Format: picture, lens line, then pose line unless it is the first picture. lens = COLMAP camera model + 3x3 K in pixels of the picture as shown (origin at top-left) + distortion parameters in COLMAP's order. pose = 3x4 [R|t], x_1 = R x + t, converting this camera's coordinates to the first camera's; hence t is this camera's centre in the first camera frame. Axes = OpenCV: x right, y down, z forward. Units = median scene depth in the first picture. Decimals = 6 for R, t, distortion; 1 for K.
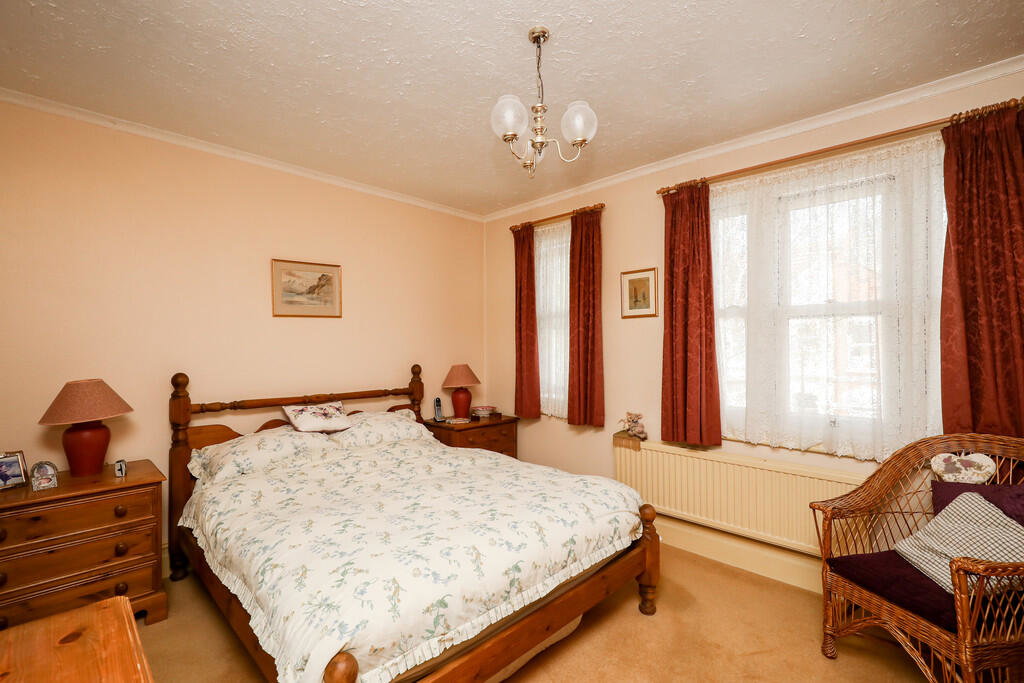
lens RADIAL K [[462.7, 0, 513.7], [0, 462.7, 342.7], [0, 0, 1]] dist [0.008182, -0.001873]
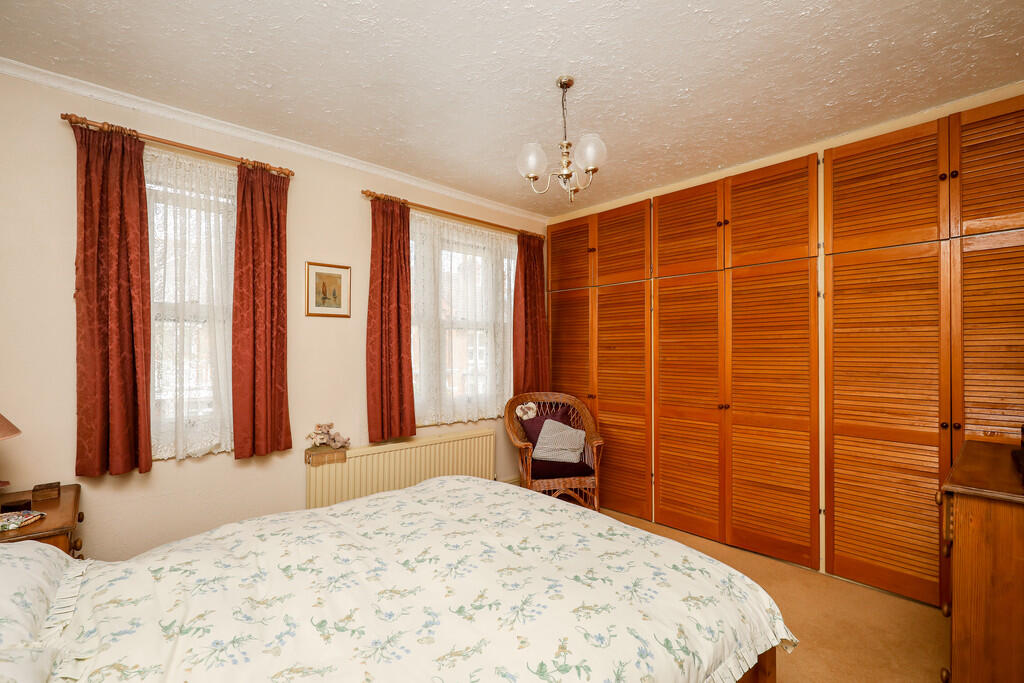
lens RADIAL K [[462.7, 0, 513.7], [0, 462.7, 346.0], [0, 0, 1]] dist [0.008182, -0.001873]
pose [[0.040979, 0.005618, 0.999144, -0.614424], [-0.013340, 0.999898, -0.005075, 0.002139], [-0.999071, -0.013120, 0.041049, 0.597500]]
